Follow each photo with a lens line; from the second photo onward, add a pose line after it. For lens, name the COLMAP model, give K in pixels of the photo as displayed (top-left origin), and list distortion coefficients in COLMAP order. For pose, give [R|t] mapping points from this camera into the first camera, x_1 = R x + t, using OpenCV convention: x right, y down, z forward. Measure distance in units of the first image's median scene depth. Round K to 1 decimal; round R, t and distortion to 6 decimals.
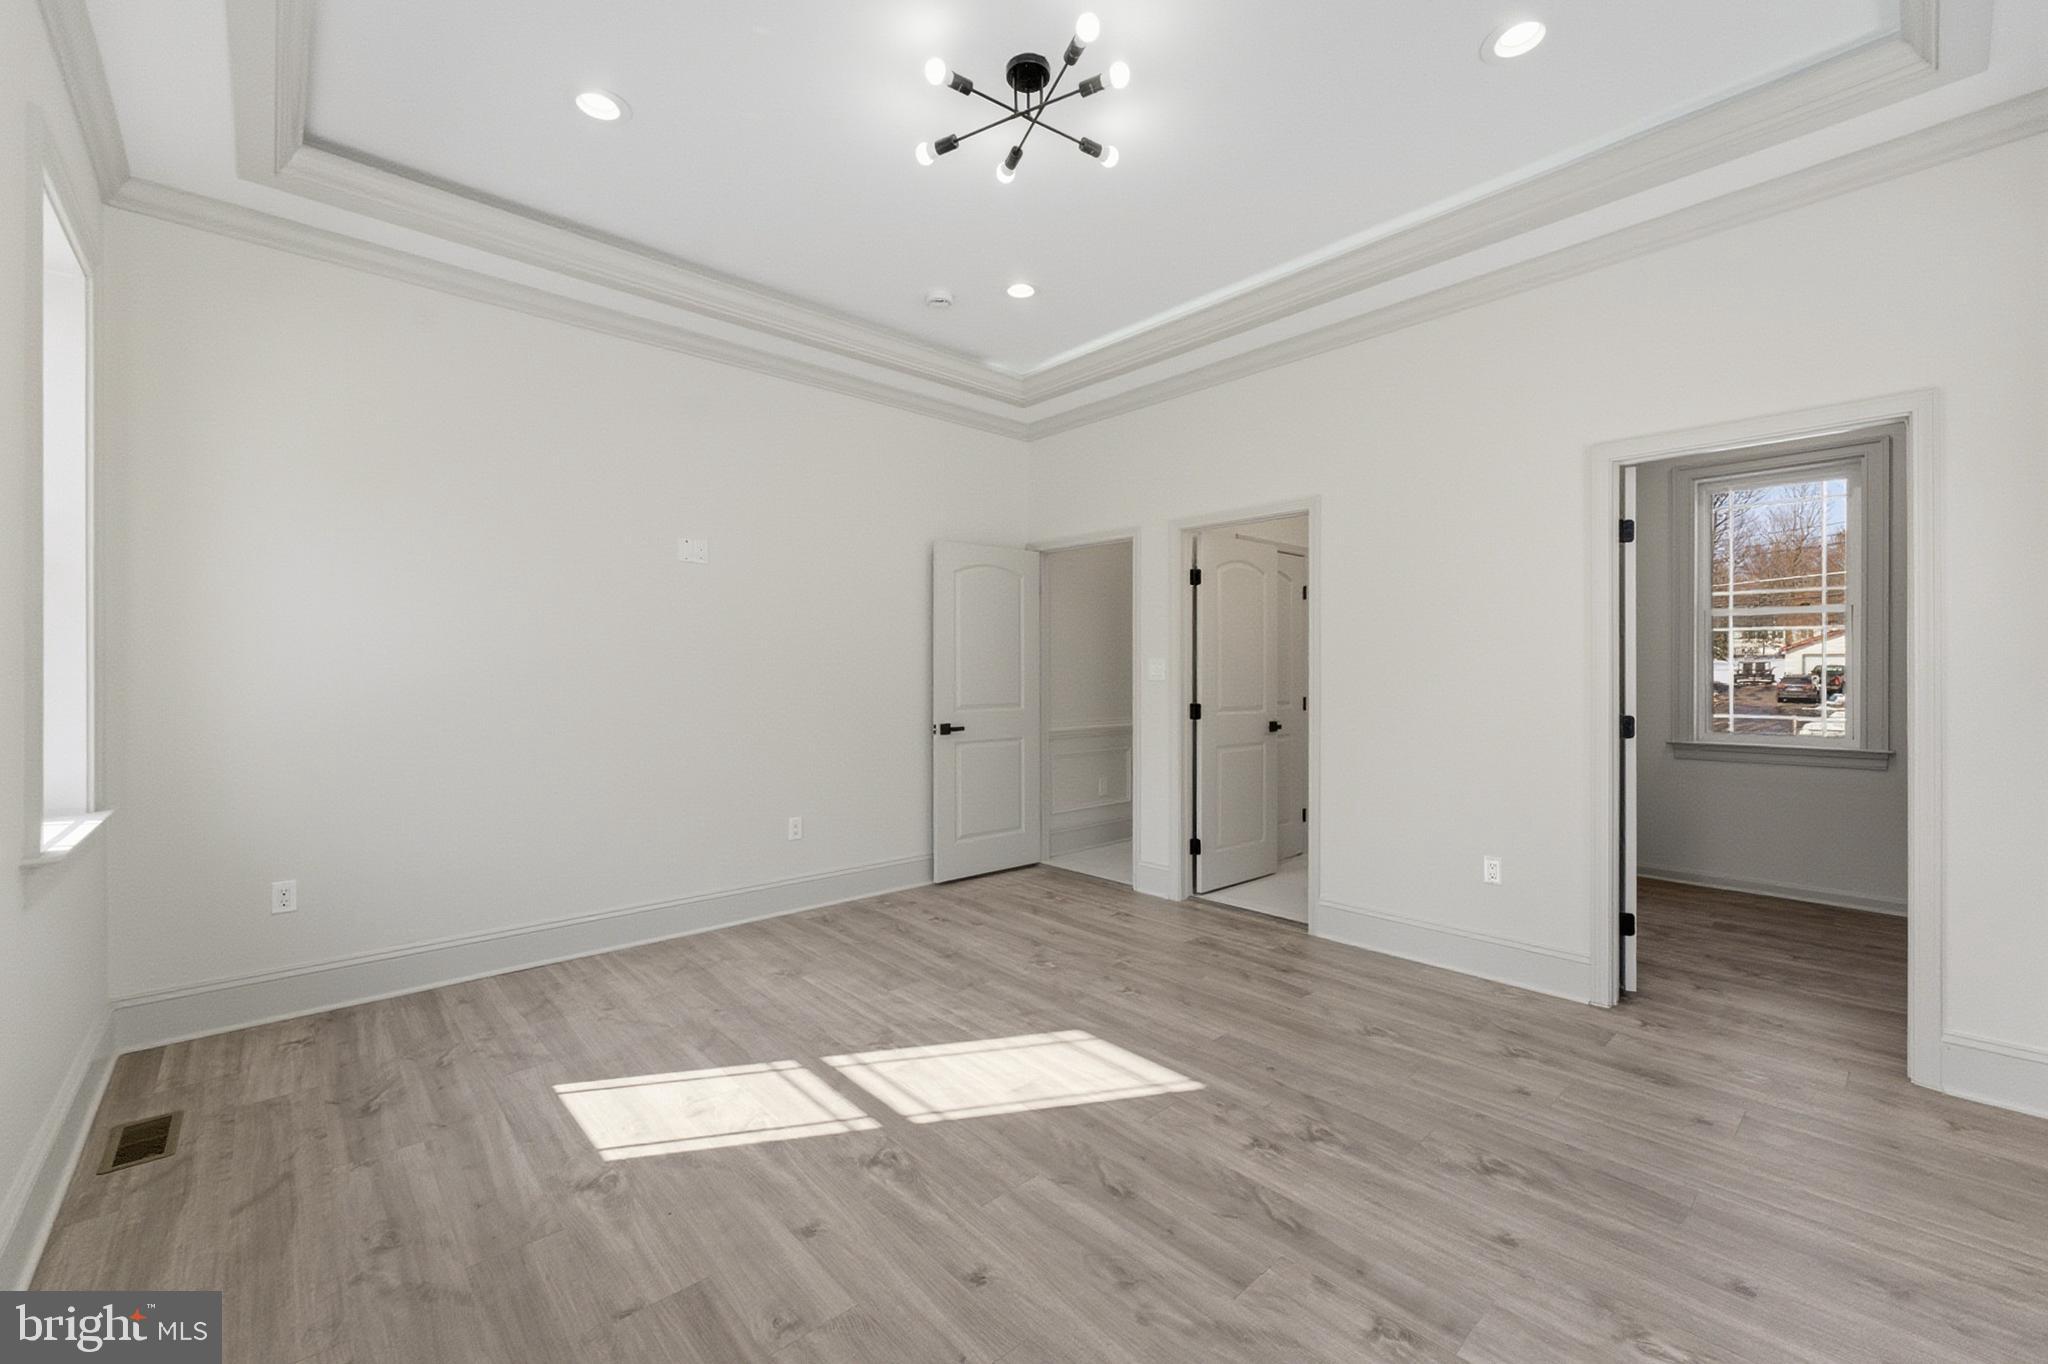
lens RADIAL K [[820.8, 0, 1019.9], [0, 820.8, 674.1], [0, 0, 1]] dist [-0.001426, 0.000378]
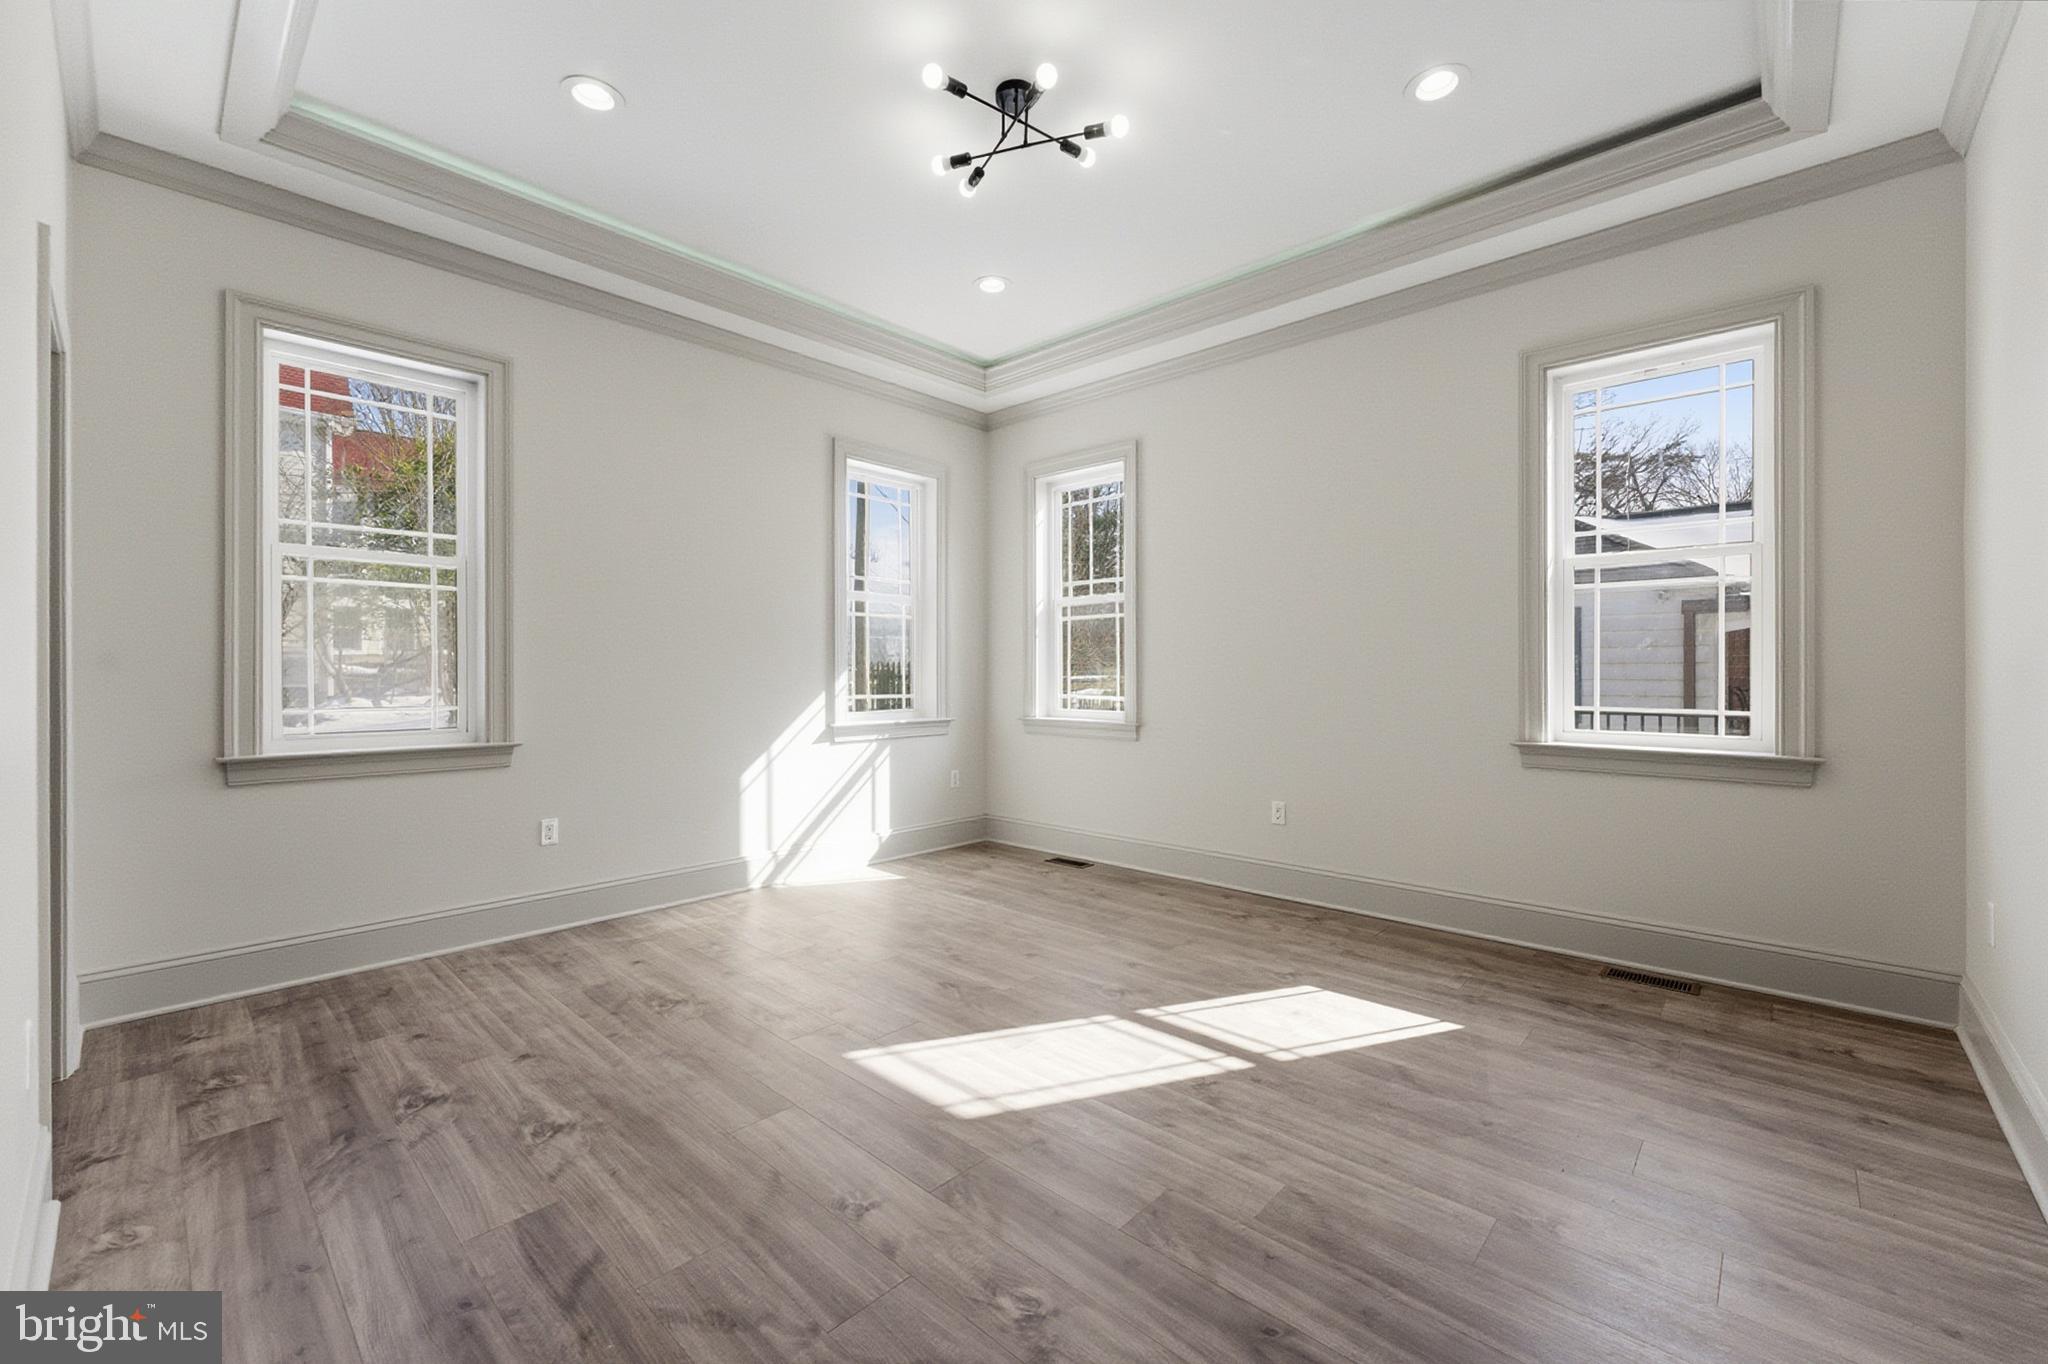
lens RADIAL K [[820.8, 0, 1023.7], [0, 820.8, 674.4], [0, 0, 1]] dist [-0.001426, 0.000378]
pose [[-0.996014, 0.000325, -0.089198, 0.093425], [-0.000327, 0.999973, 0.007285, 0.035947], [0.089198, 0.007285, -0.995987, 1.949109]]
